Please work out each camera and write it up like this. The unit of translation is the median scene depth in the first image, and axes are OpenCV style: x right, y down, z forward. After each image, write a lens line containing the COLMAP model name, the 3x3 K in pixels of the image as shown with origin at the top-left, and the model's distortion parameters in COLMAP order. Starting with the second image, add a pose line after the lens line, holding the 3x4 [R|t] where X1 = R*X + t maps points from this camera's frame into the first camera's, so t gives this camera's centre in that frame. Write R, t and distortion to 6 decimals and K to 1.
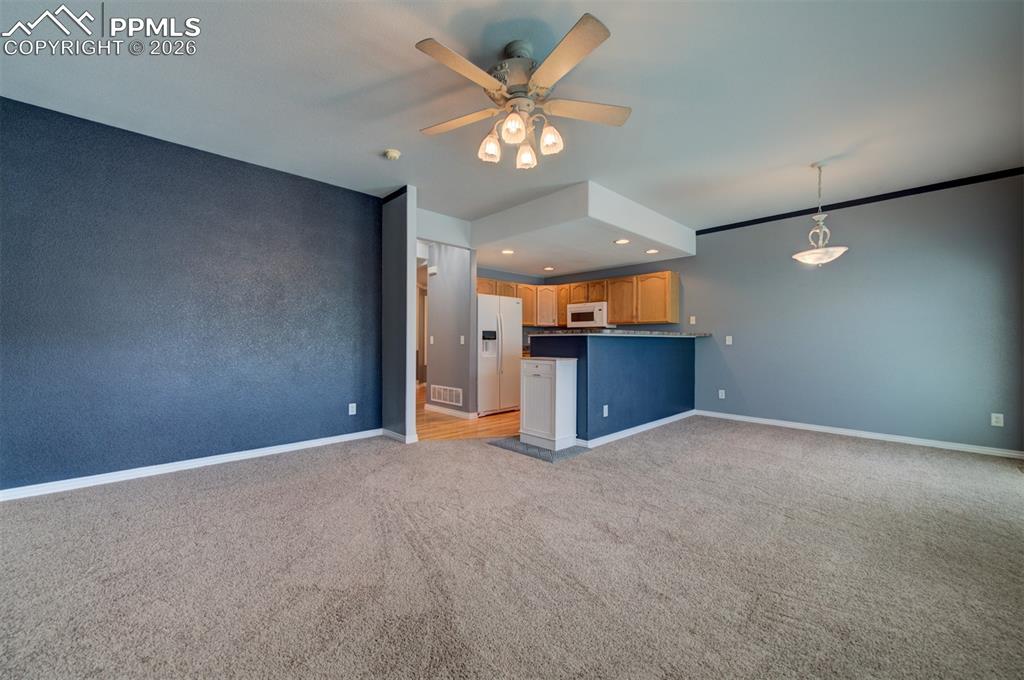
lens RADIAL K [[429.2, 0, 542.4], [0, 429.2, 340.1], [0, 0, 1]] dist [0.000118, 0.000009]
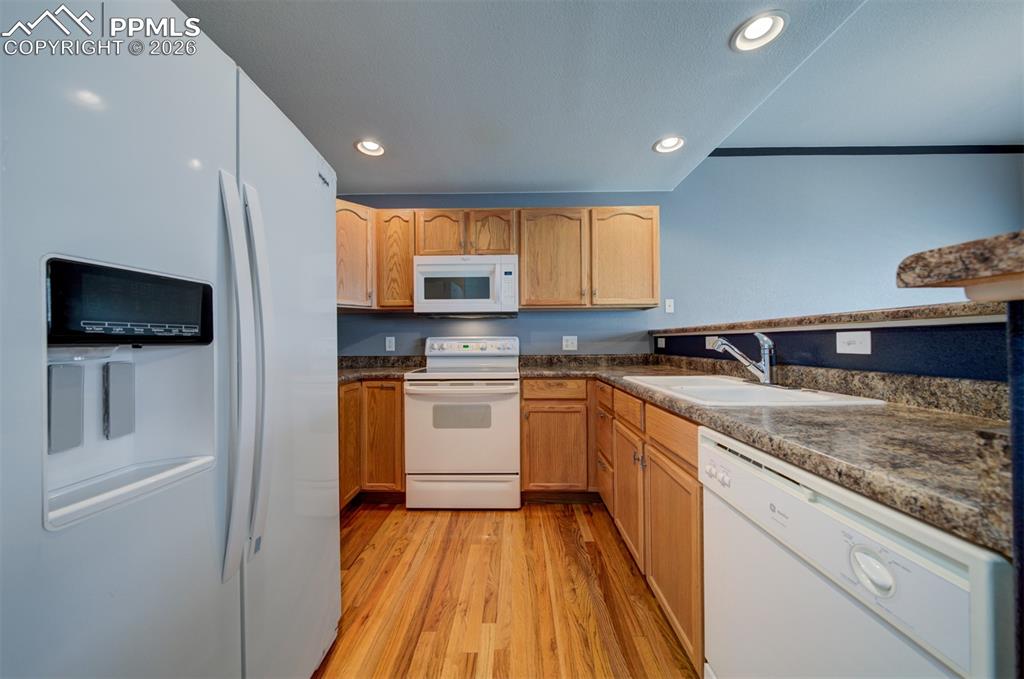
lens RADIAL K [[347.4, 0, 514.6], [0, 347.4, 339.7], [0, 0, 1]] dist [-0.006059, -0.000013]
pose [[0.744793, -0.000917, 0.667295, -0.093692], [0.006756, 0.999958, -0.006166, -0.001299], [-0.667261, 0.009100, 0.744768, 0.725743]]
